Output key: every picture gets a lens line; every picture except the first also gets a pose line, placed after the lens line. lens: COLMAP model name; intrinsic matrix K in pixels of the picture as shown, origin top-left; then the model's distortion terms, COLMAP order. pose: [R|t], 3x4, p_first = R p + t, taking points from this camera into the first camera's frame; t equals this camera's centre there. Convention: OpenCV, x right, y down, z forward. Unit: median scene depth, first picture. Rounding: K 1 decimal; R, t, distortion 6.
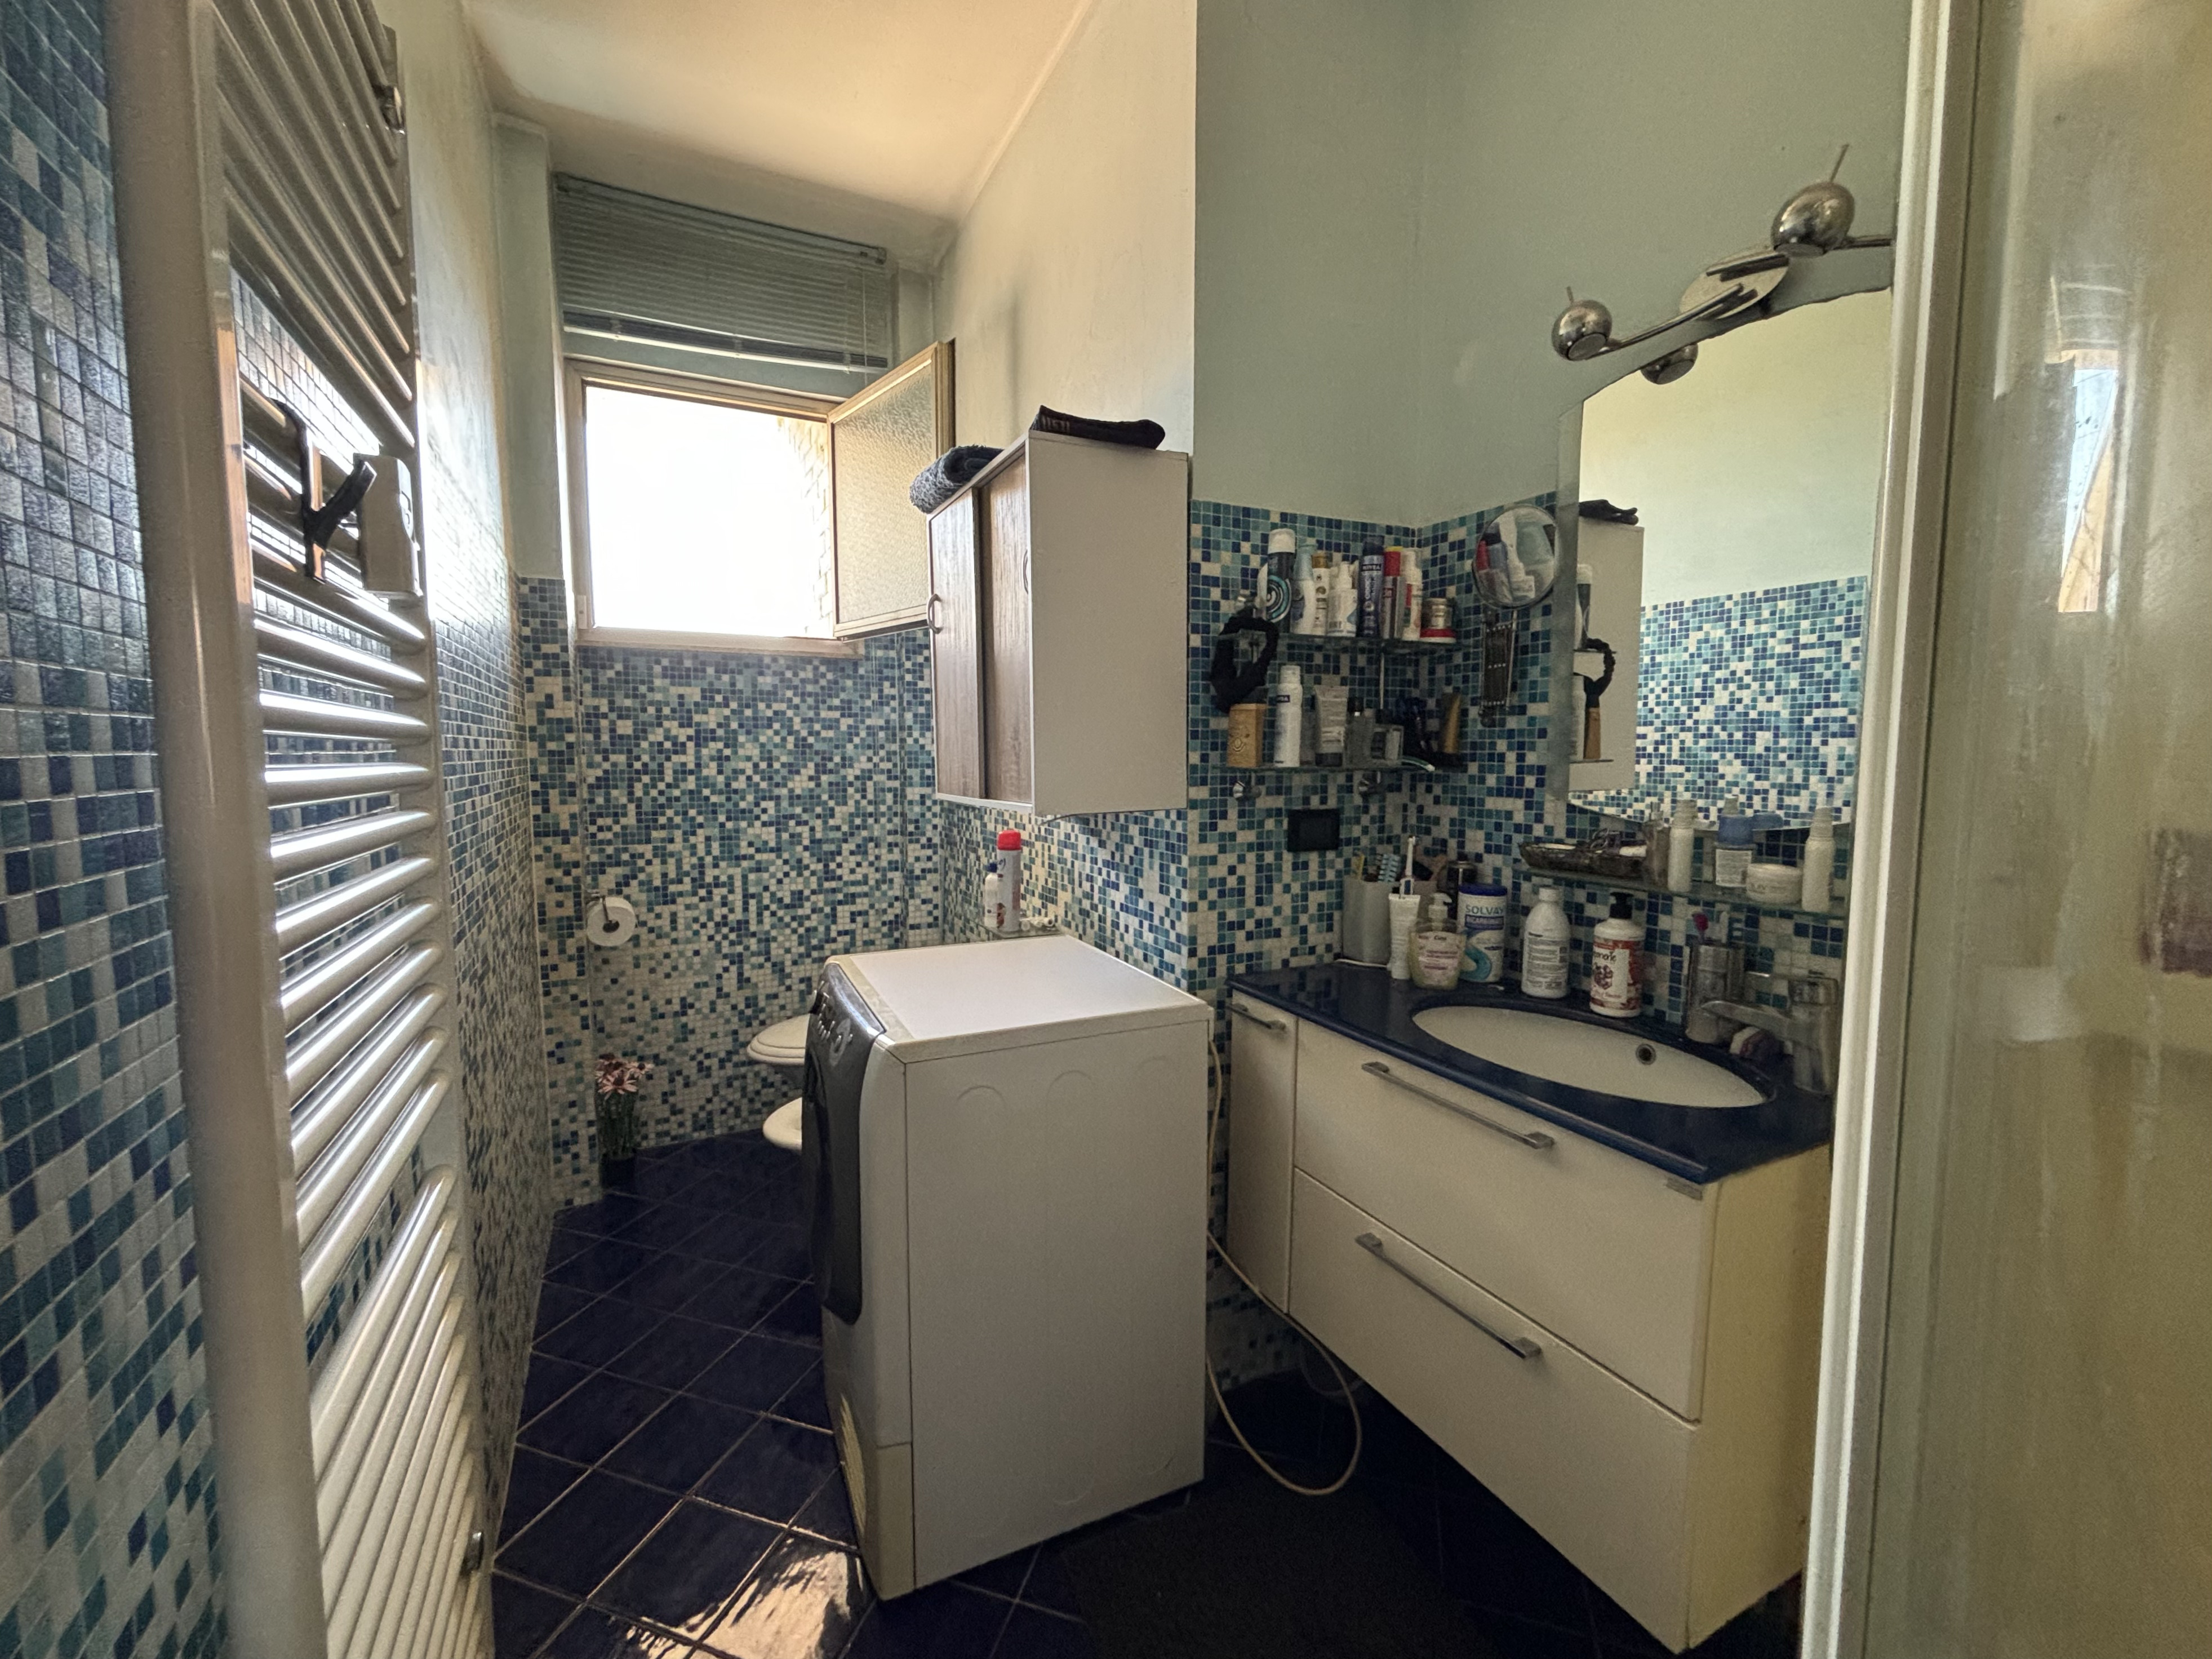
lens RADIAL K [[906.3, 0, 1103.3], [0, 906.3, 826.9], [0, 0, 1]] dist [-0.002638, -0.000585]
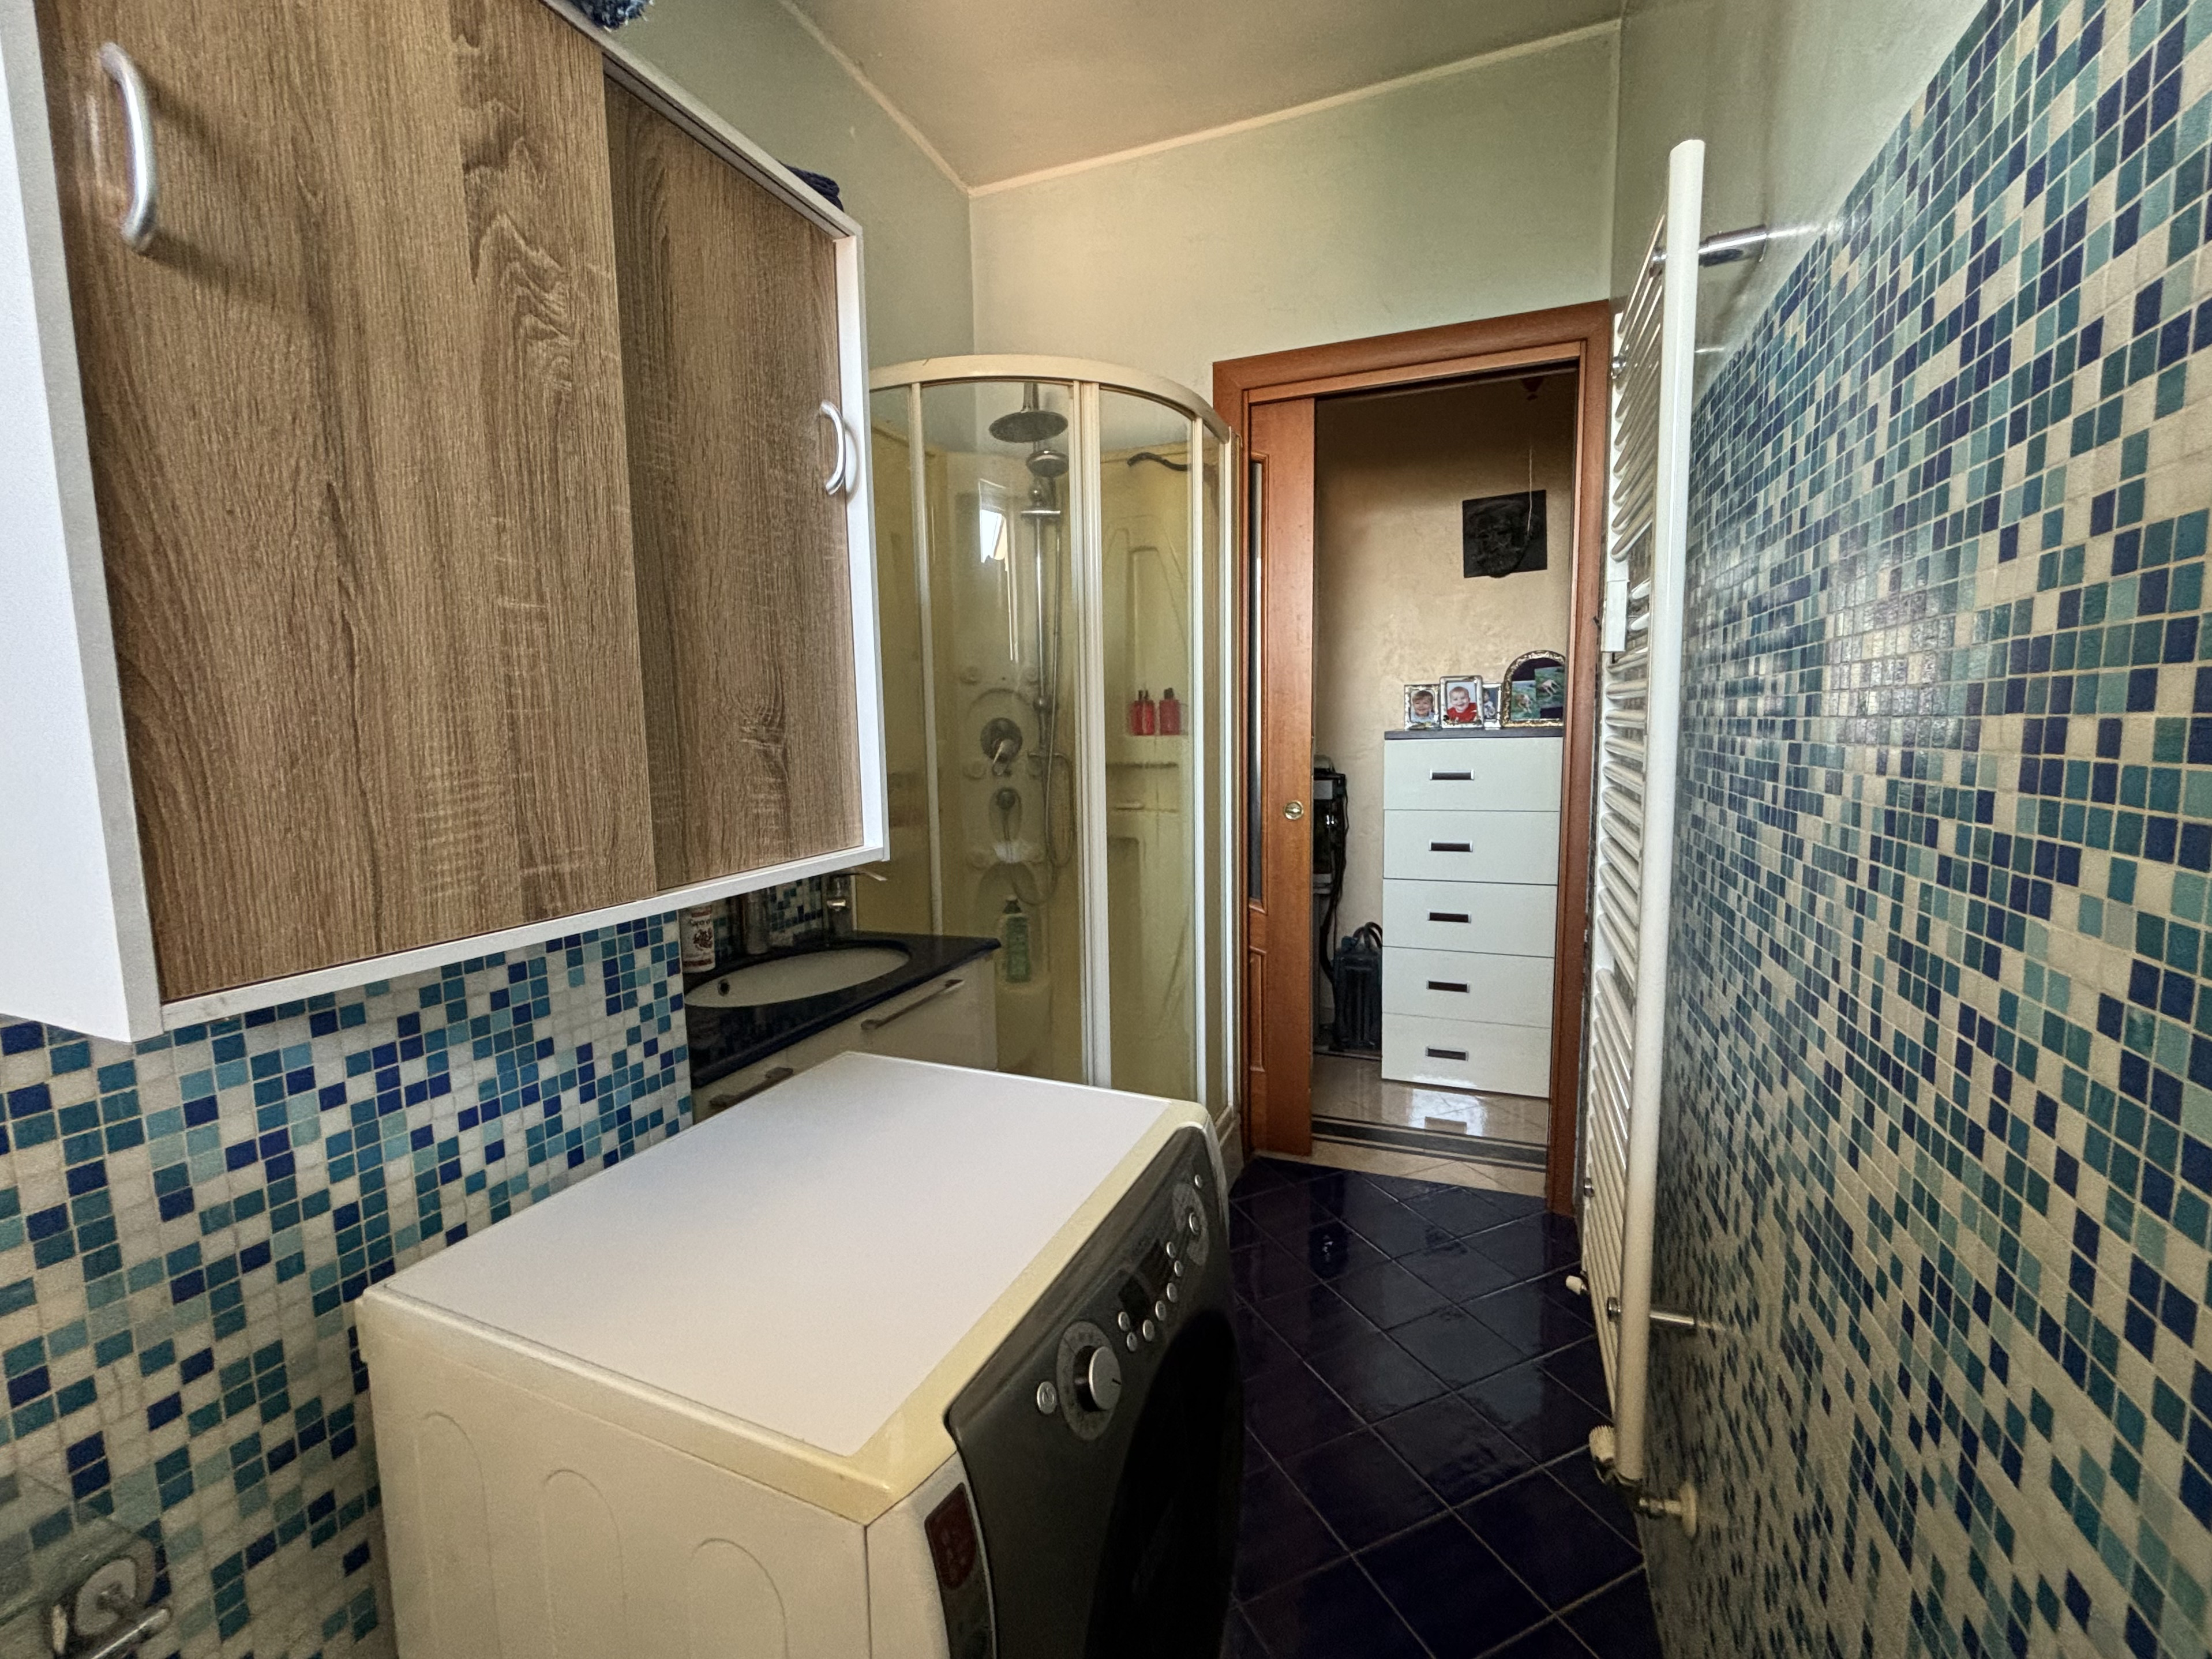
lens RADIAL K [[906.2, 0, 1106.8], [0, 906.2, 821.5], [0, 0, 1]] dist [-0.002638, -0.000585]
pose [[-0.655036, -0.069136, 0.752428, -0.558943], [0.082587, 0.983288, 0.162245, -0.111579], [-0.751071, 0.168417, -0.638380, 1.117792]]
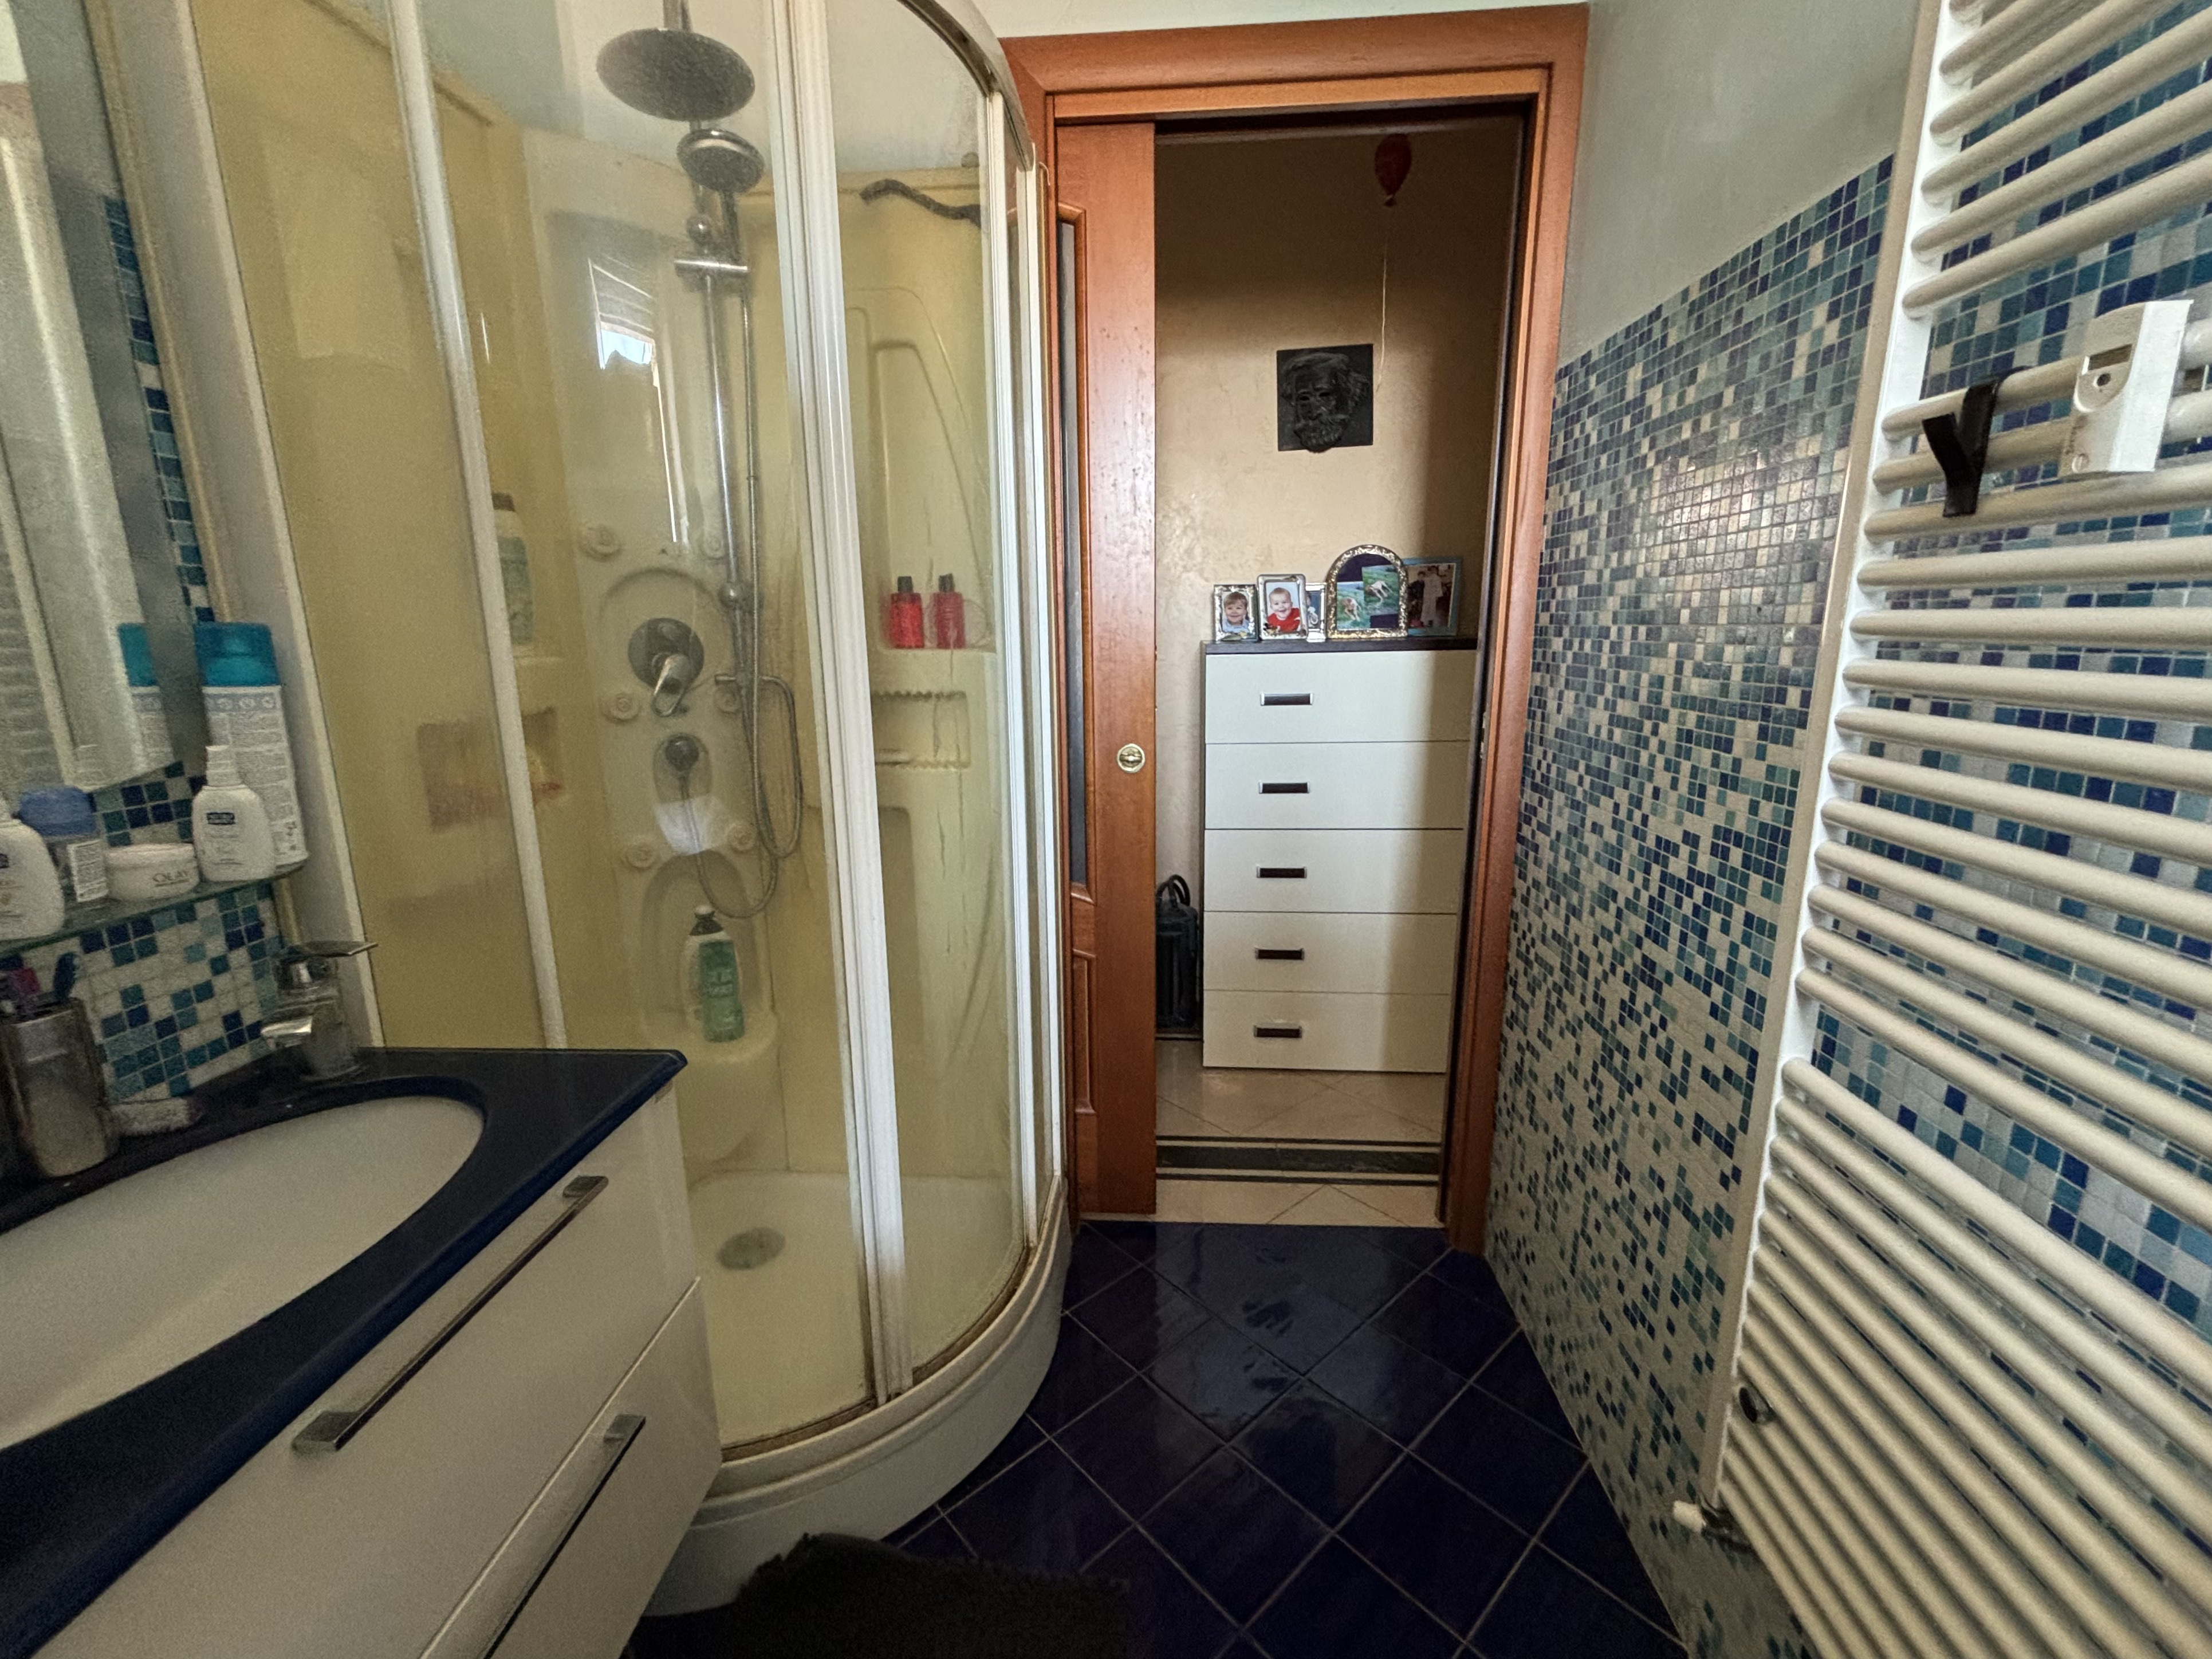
lens RADIAL K [[906.4, 0, 1108.0], [0, 906.4, 821.3], [0, 0, 1]] dist [-0.002638, -0.000585]
pose [[-0.864719, -0.099408, 0.492320, -0.156368], [0.050515, 0.958034, 0.282169, -0.090095], [-0.499709, 0.268866, -0.823409, 0.841839]]
